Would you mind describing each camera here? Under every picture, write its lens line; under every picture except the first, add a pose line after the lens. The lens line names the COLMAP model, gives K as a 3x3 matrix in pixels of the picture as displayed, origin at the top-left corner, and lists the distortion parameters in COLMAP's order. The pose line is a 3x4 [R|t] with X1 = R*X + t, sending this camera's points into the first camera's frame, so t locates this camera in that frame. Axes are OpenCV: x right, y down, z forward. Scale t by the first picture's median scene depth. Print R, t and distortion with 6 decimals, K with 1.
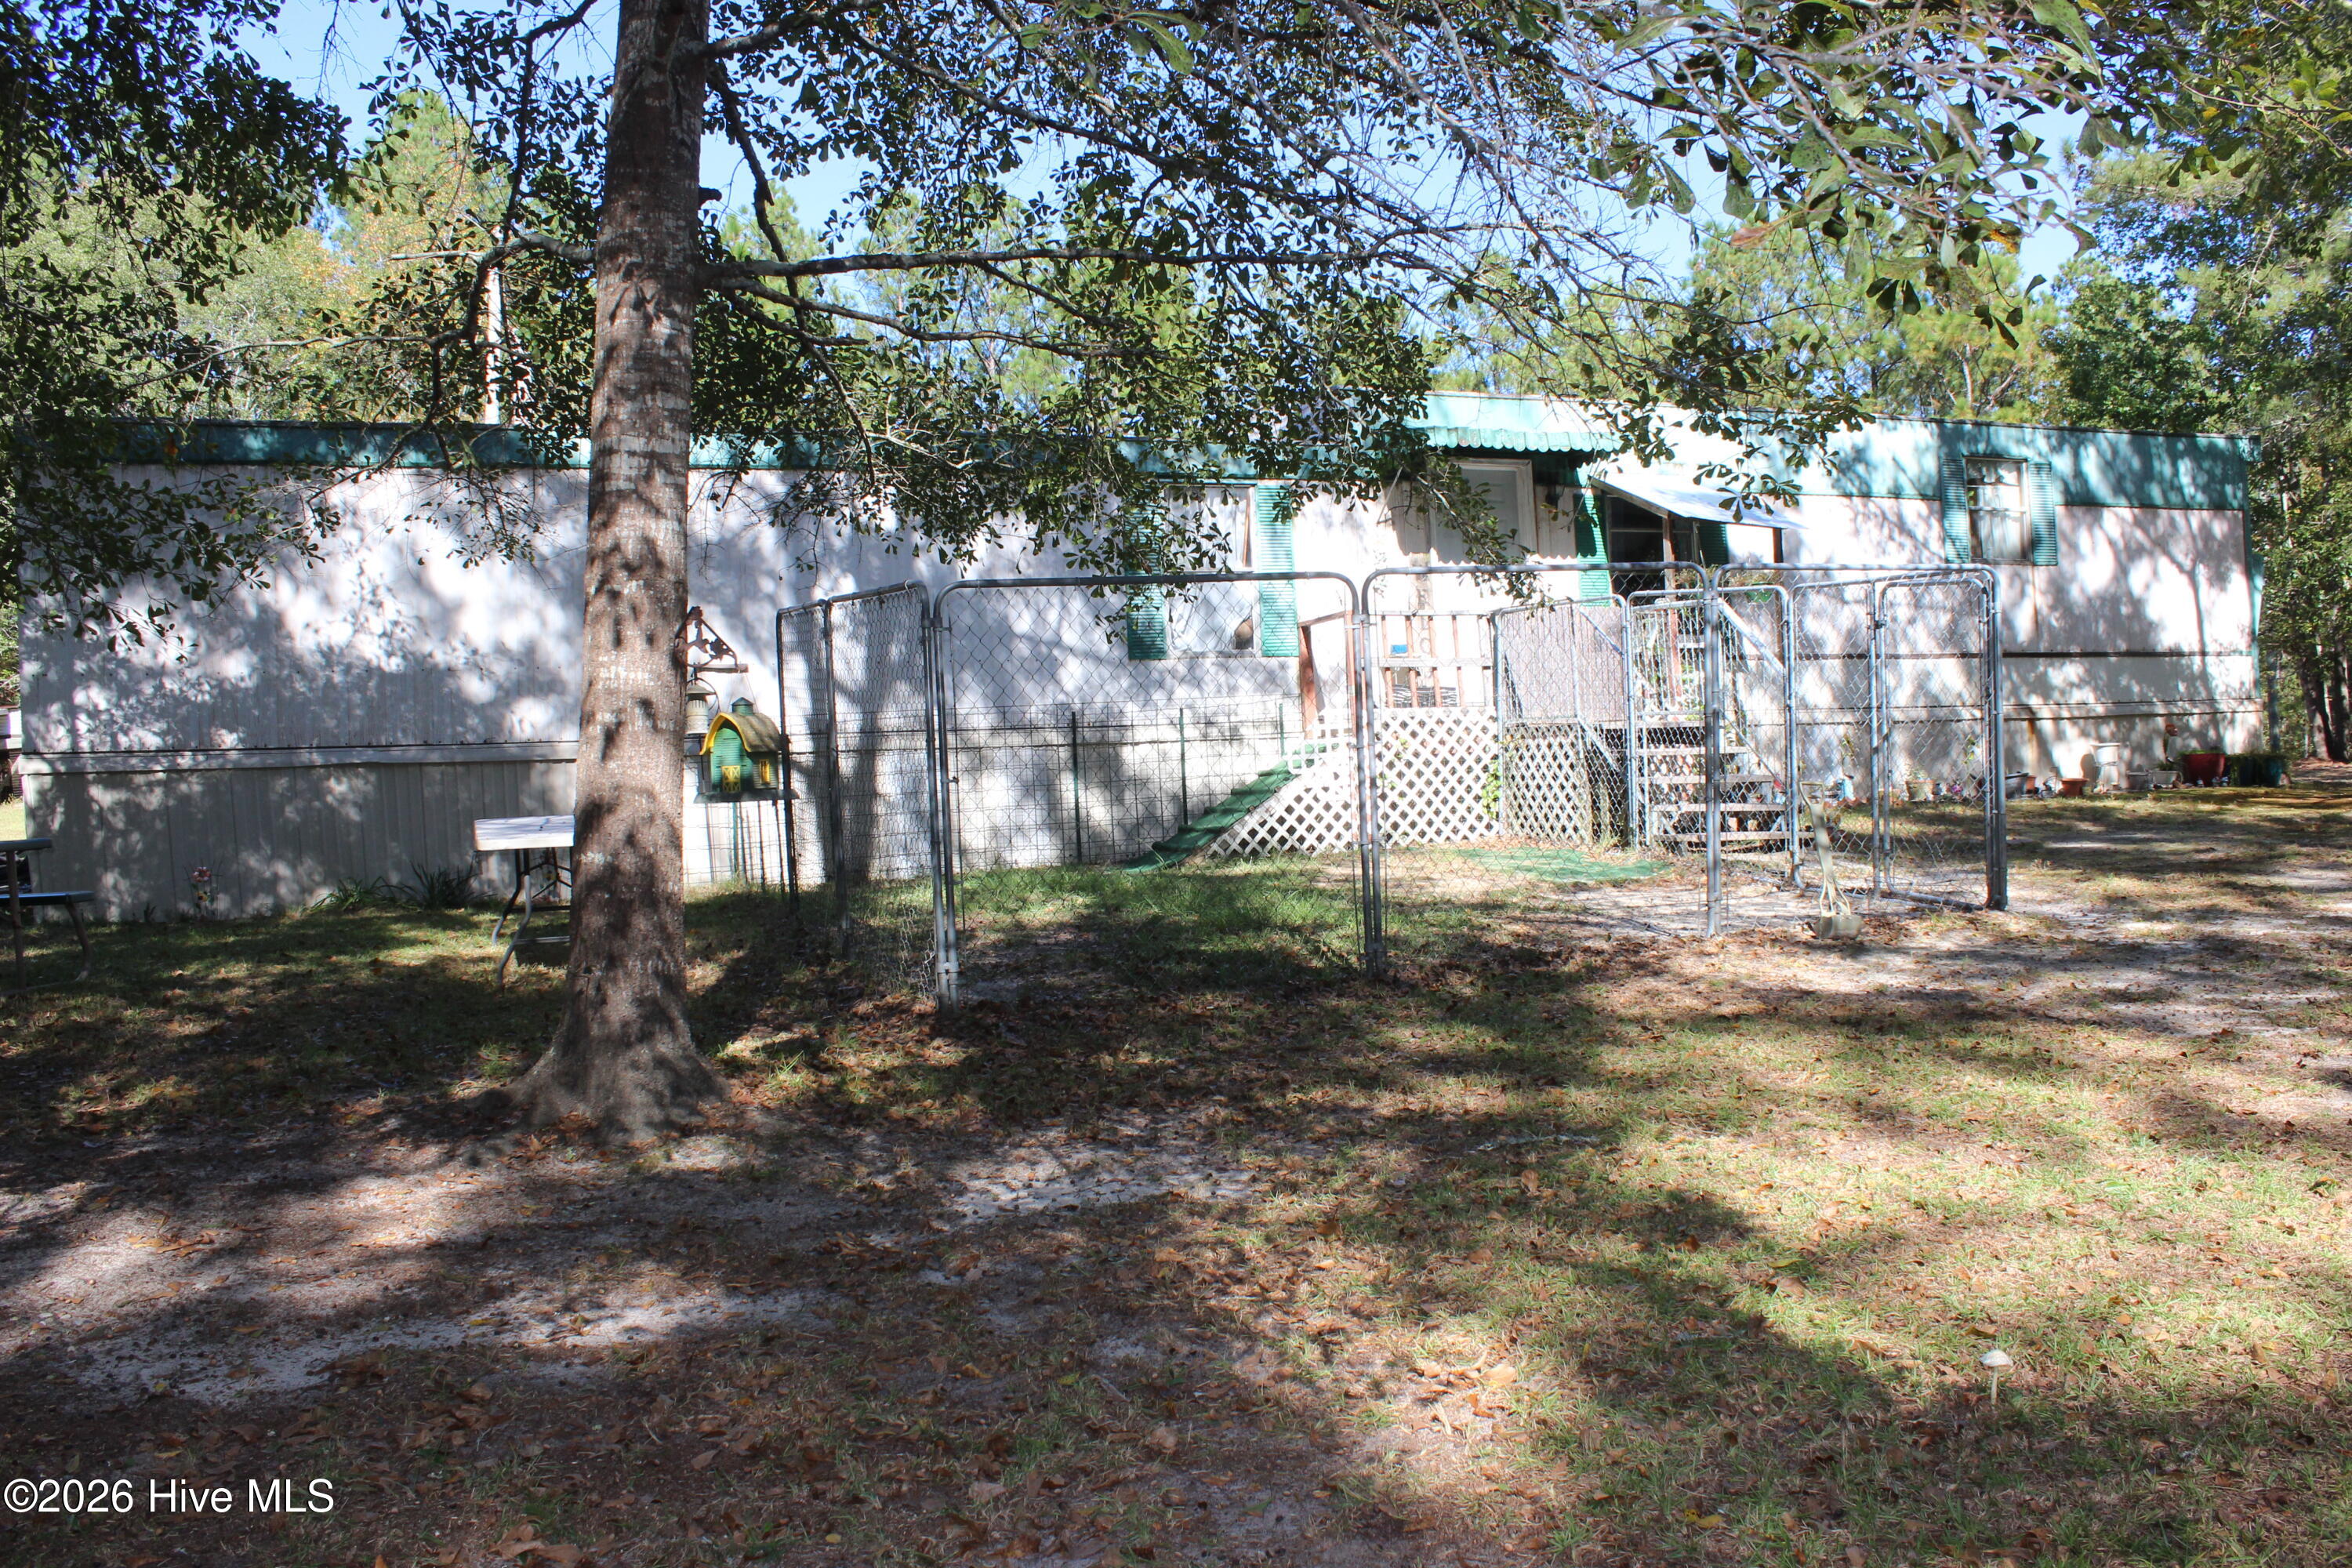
lens RADIAL K [[1959.6, 0, 1177.3], [0, 1959.6, 801.8], [0, 0, 1]] dist [-0.140835, 0.078376]
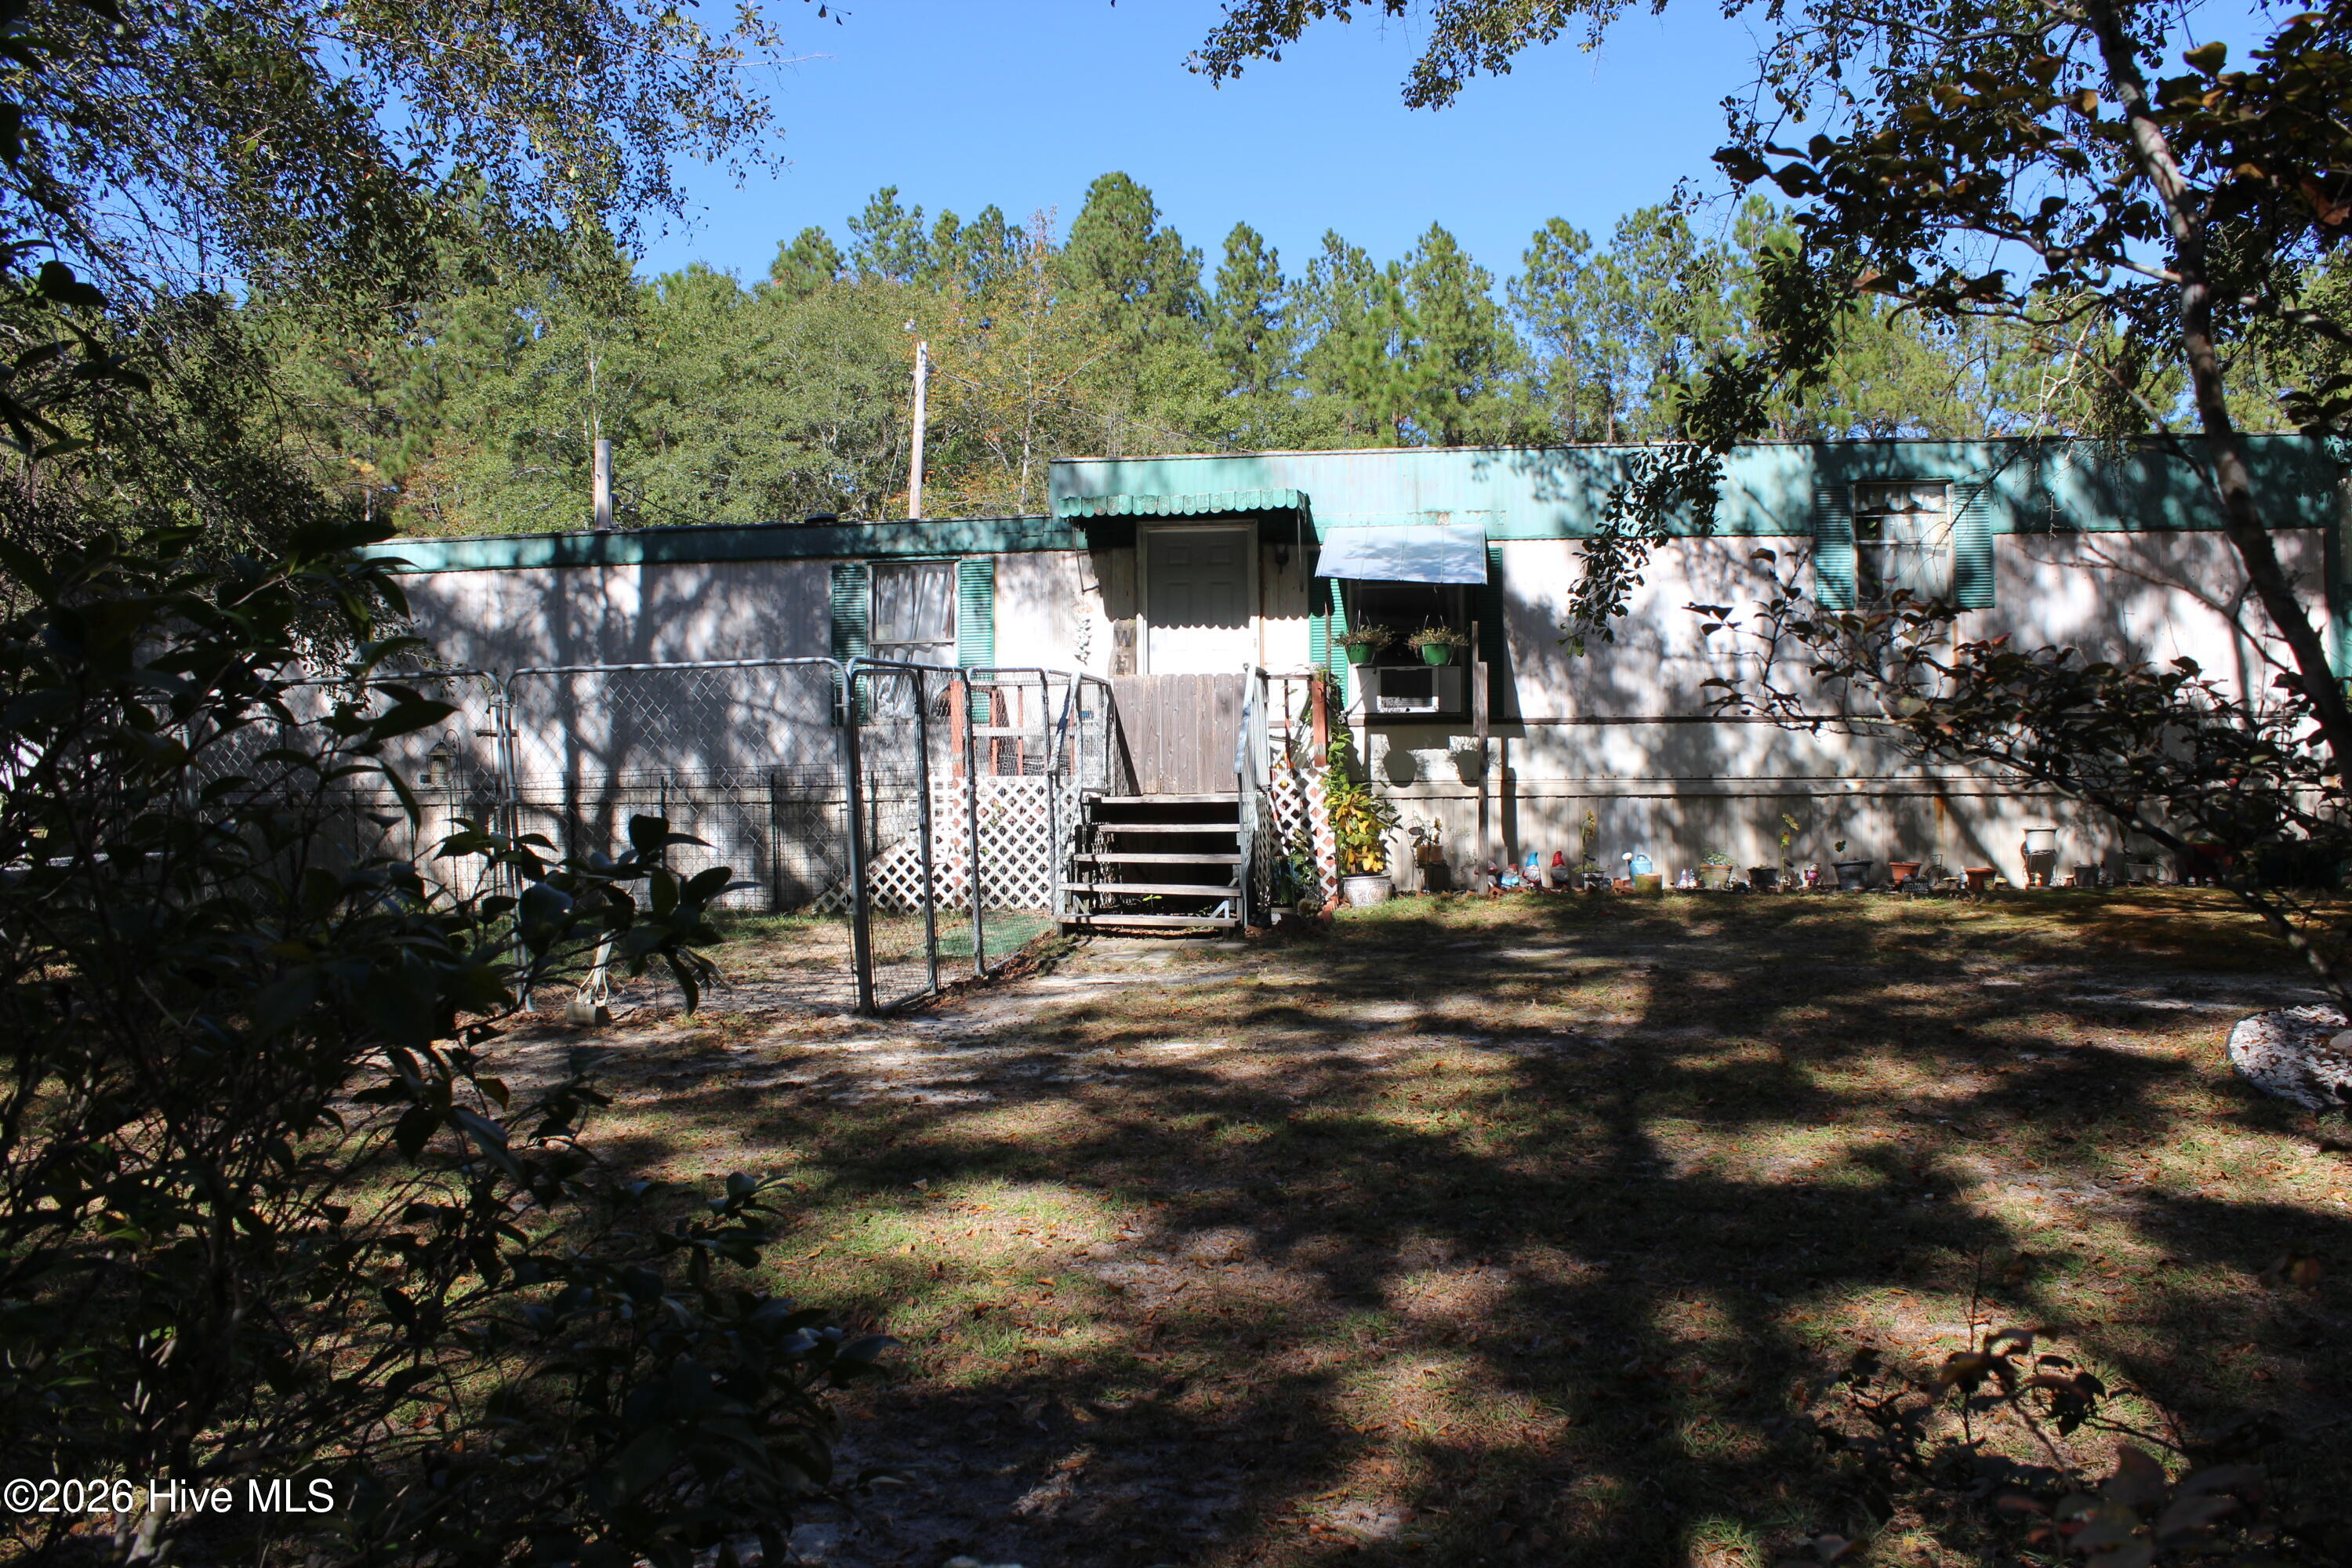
lens RADIAL K [[1959.6, 0, 1175.6], [0, 1959.6, 765.9], [0, 0, 1]] dist [-0.140835, 0.078376]
pose [[0.879522, 0.019189, -0.475471, 0.562323], [-0.029859, 0.999443, -0.014897, -0.033359], [0.474920, 0.027299, 0.879605, 0.111628]]
